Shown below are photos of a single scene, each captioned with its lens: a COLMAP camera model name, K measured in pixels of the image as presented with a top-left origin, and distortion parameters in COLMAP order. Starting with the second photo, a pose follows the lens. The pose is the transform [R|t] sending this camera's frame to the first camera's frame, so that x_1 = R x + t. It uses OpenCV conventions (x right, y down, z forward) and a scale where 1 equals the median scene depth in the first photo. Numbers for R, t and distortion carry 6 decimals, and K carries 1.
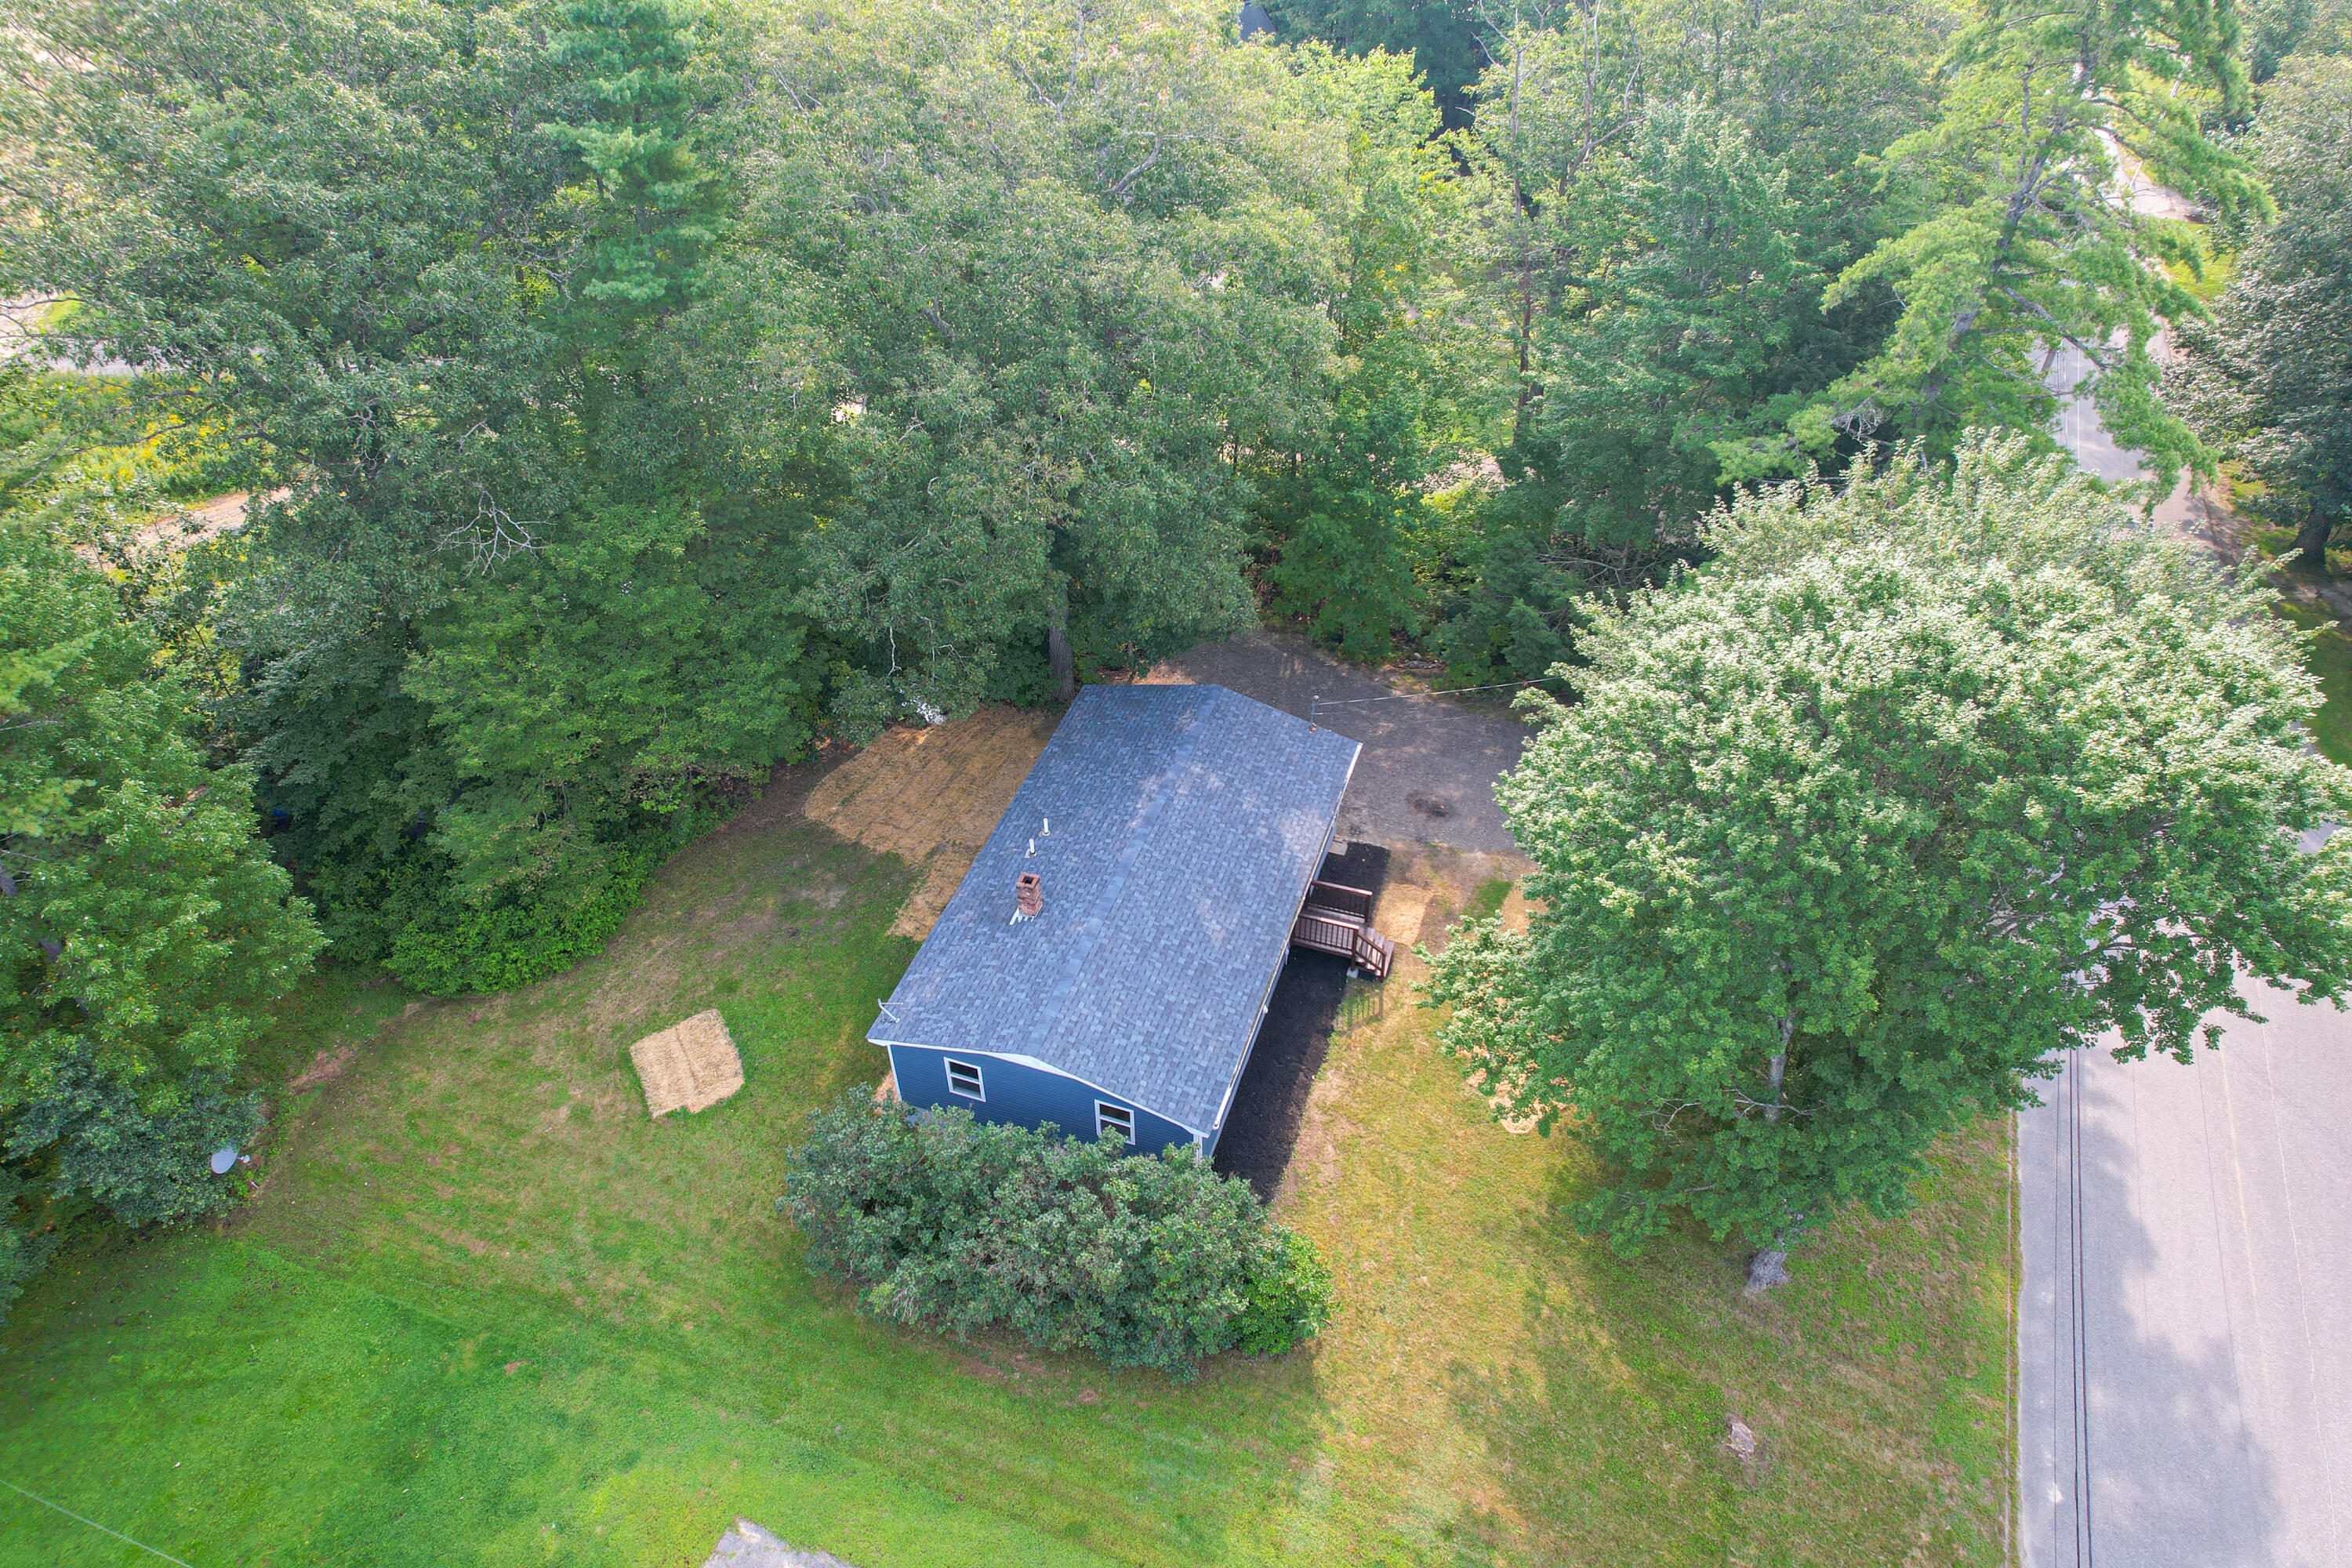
lens RADIAL K [[1479.4, 0, 1181.7], [0, 1479.4, 783.2], [0, 0, 1]] dist [-0.026548, 0.006409]
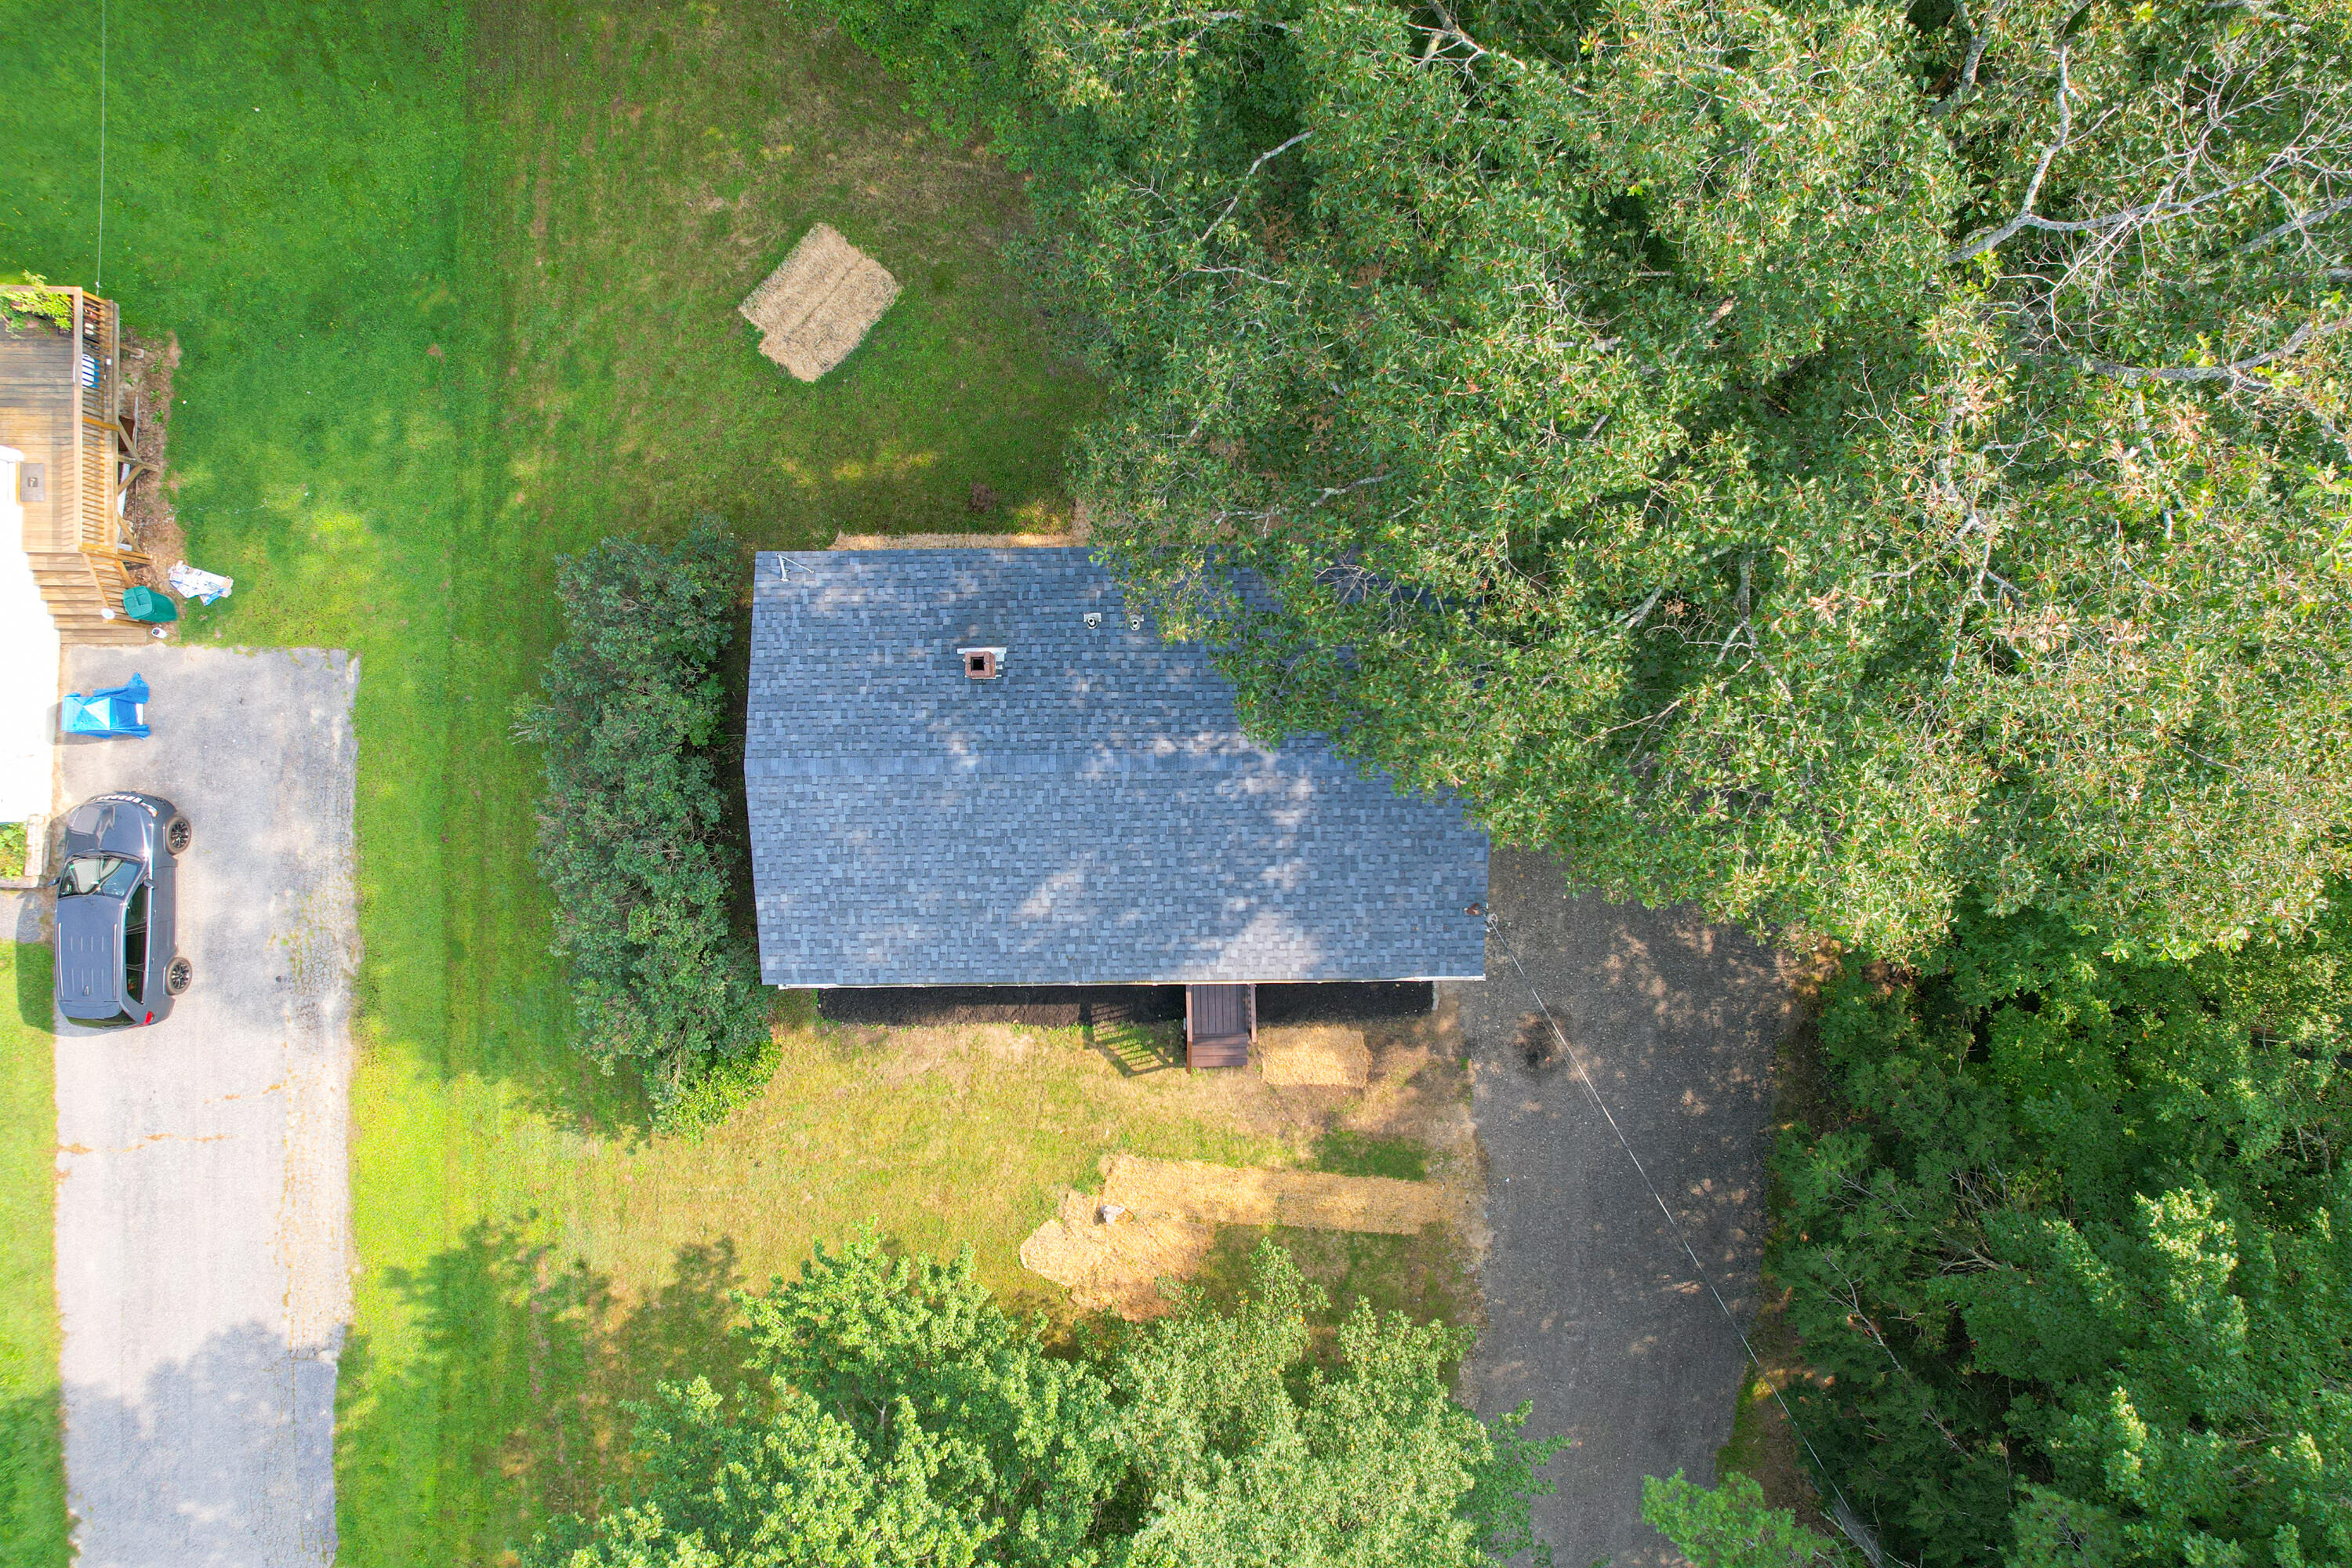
lens RADIAL K [[1479.4, 0, 1172.8], [0, 1479.4, 776.2], [0, 0, 1]] dist [-0.026548, 0.006409]
pose [[0.329586, 0.944042, 0.012549, -0.025231], [-0.626307, 0.208673, 0.751129, -0.526550], [0.706479, -0.255421, 0.660036, 0.536327]]
